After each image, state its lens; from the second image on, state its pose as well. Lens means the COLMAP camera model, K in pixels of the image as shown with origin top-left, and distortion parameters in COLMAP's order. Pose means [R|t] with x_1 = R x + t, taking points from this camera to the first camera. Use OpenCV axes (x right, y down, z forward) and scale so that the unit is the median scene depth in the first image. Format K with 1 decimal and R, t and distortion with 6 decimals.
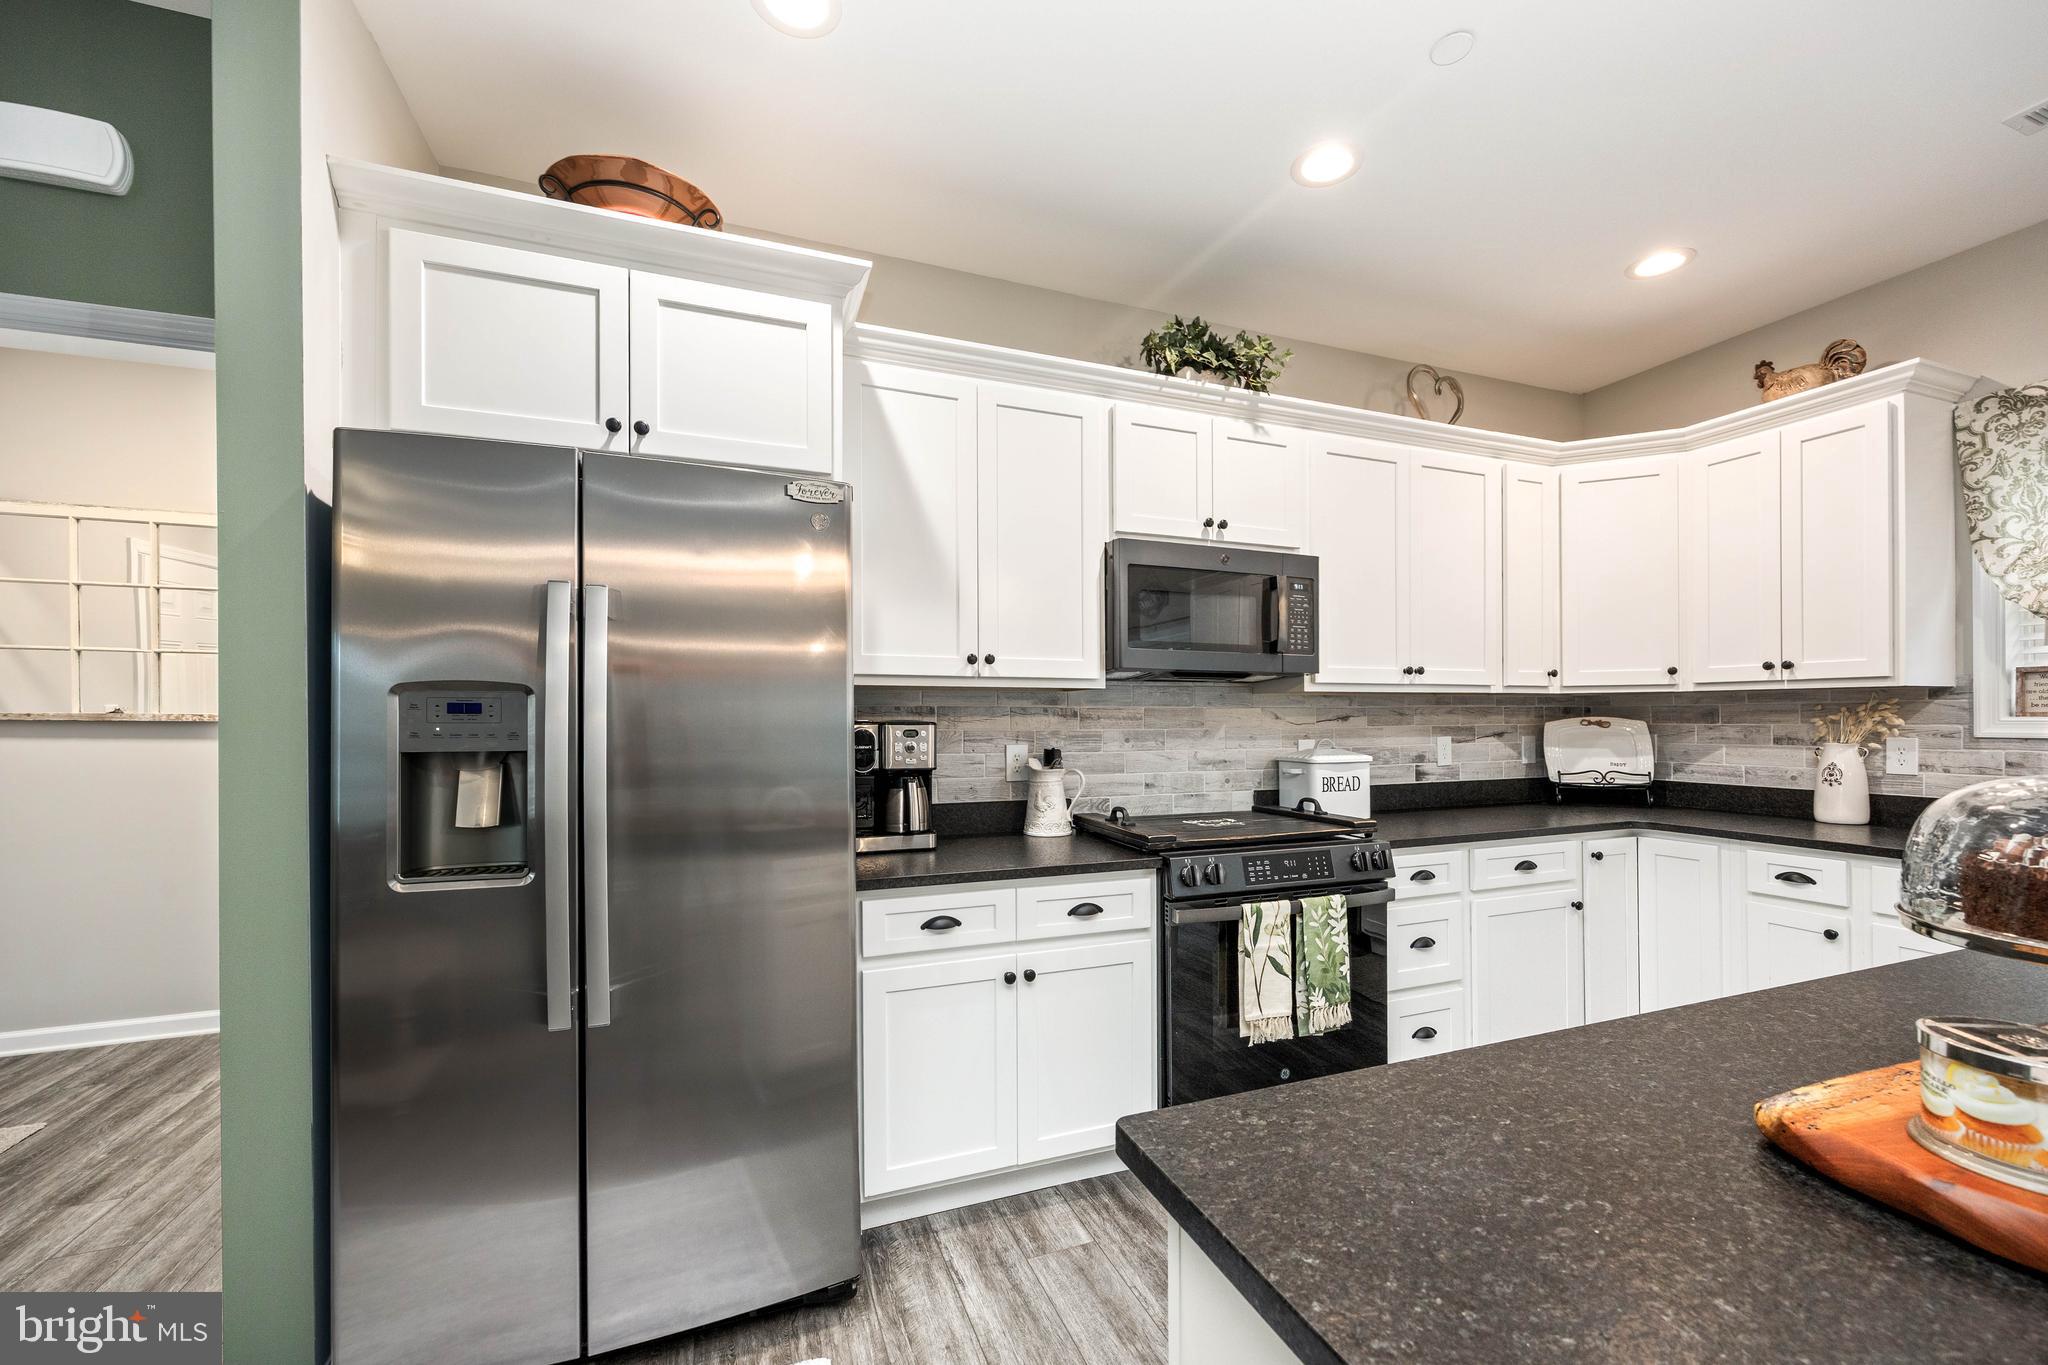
lens RADIAL K [[811.0, 0, 1032.2], [0, 811.0, 719.2], [0, 0, 1]] dist [-0.002217, -0.000371]
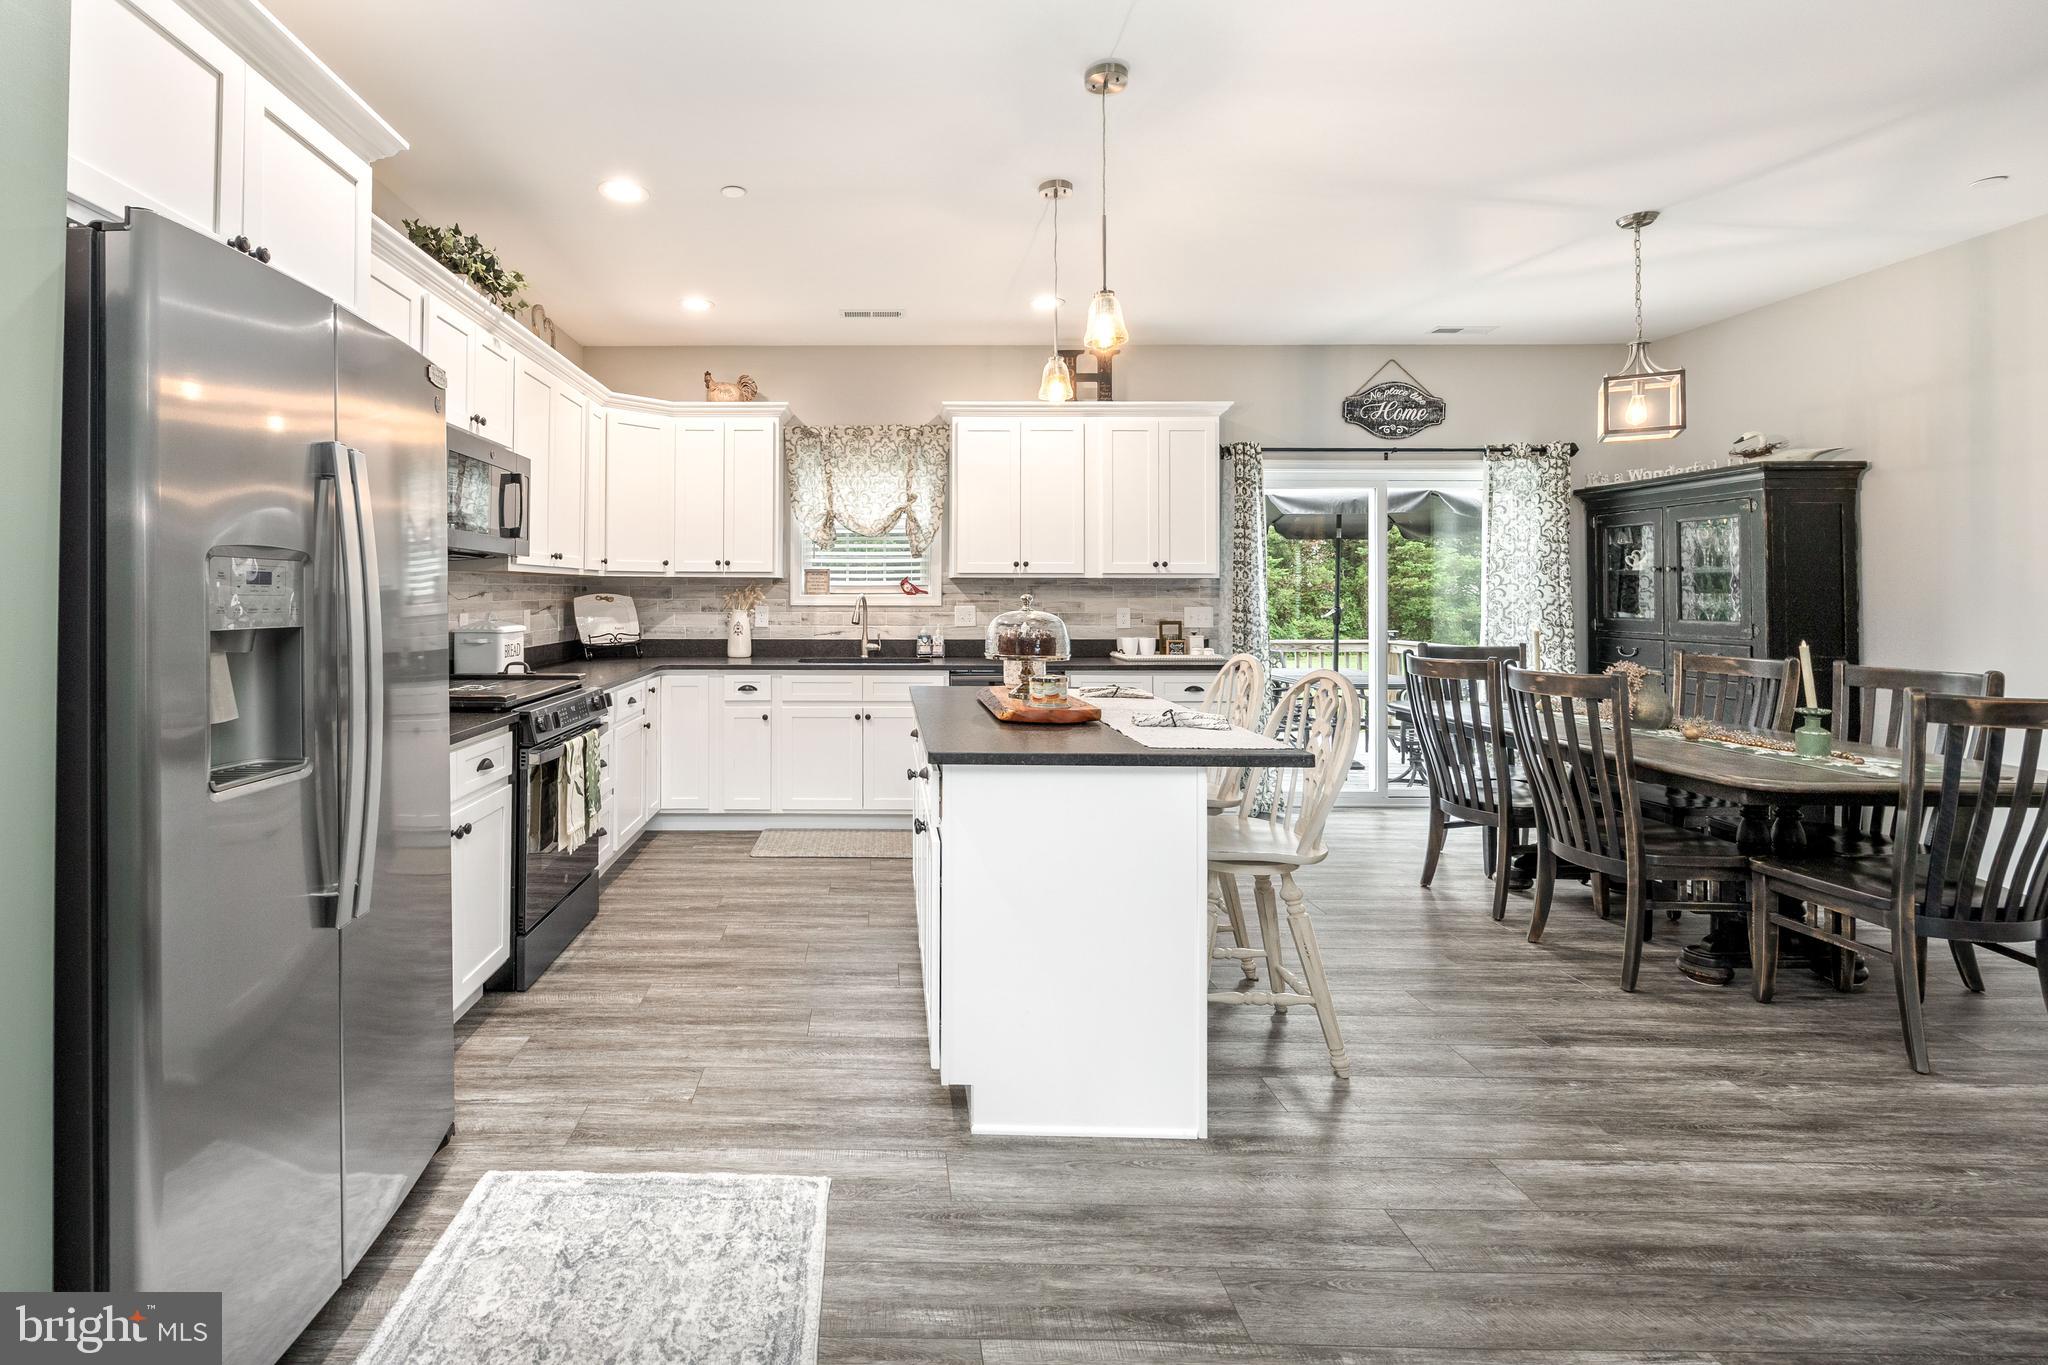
lens RADIAL K [[935.4, 0, 864.0], [0, 935.4, 573.3], [0, 0, 1]] dist [-0.002602, 0.000493]
pose [[0.375904, 0.024901, 0.926324, -0.762345], [-0.002658, 0.999664, -0.025794, 0.002969], [-0.926655, 0.007234, 0.375844, 0.022464]]
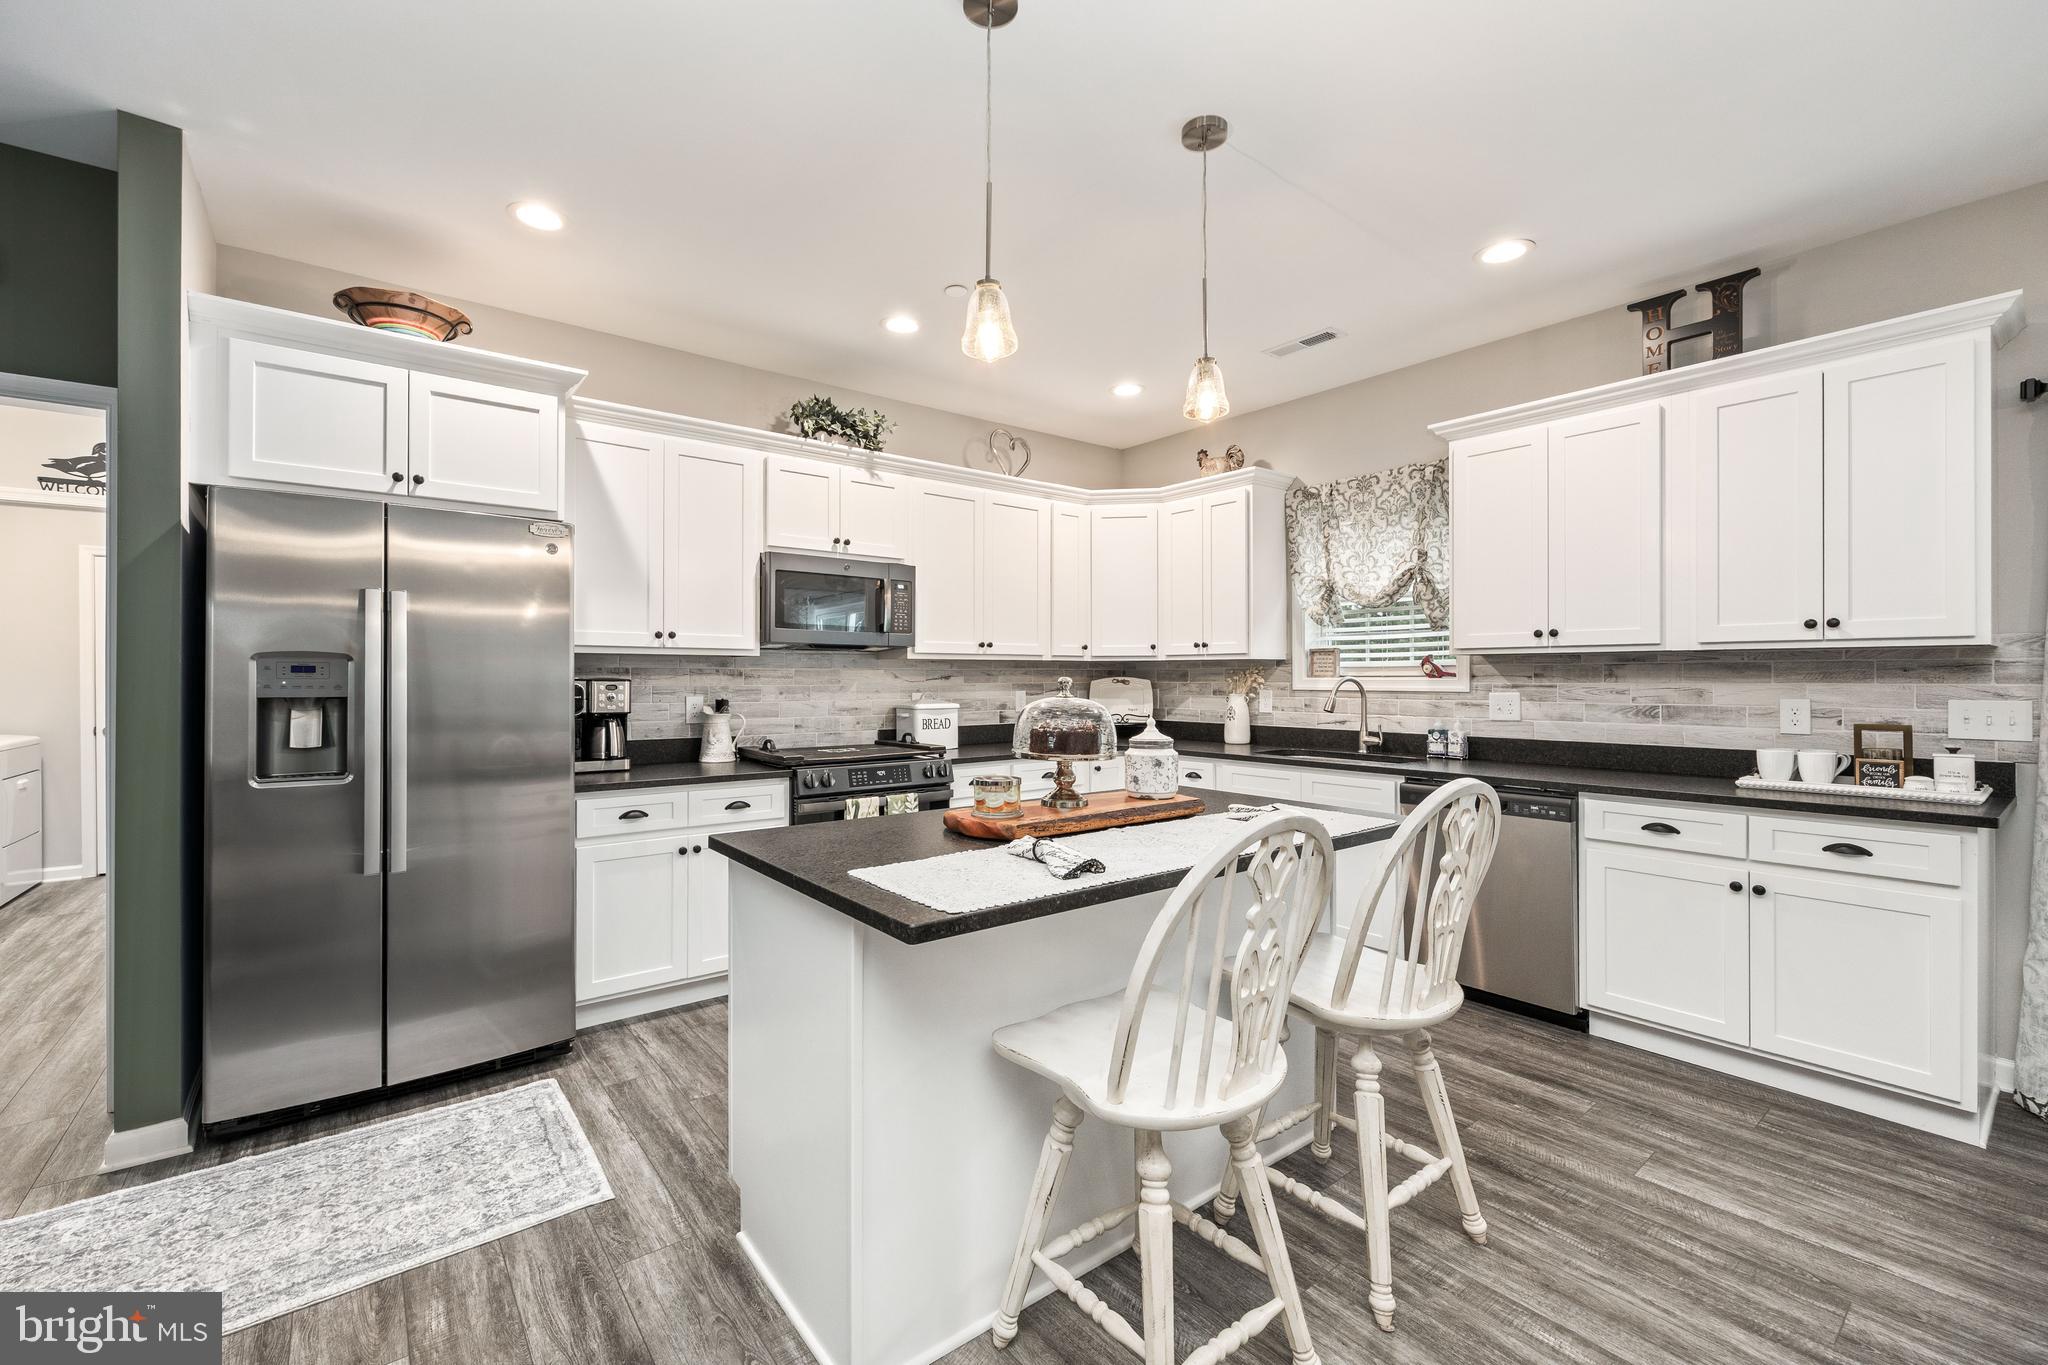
lens RADIAL K [[849.8, 0, 985.6], [0, 849.8, 671.5], [0, 0, 1]] dist [-0.004758, 0.000313]
pose [[0.960790, 0.004954, 0.277234, 0.055840], [-0.002823, 0.999963, -0.008084, 0.000066], [-0.277264, 0.006984, 0.960768, -0.509009]]
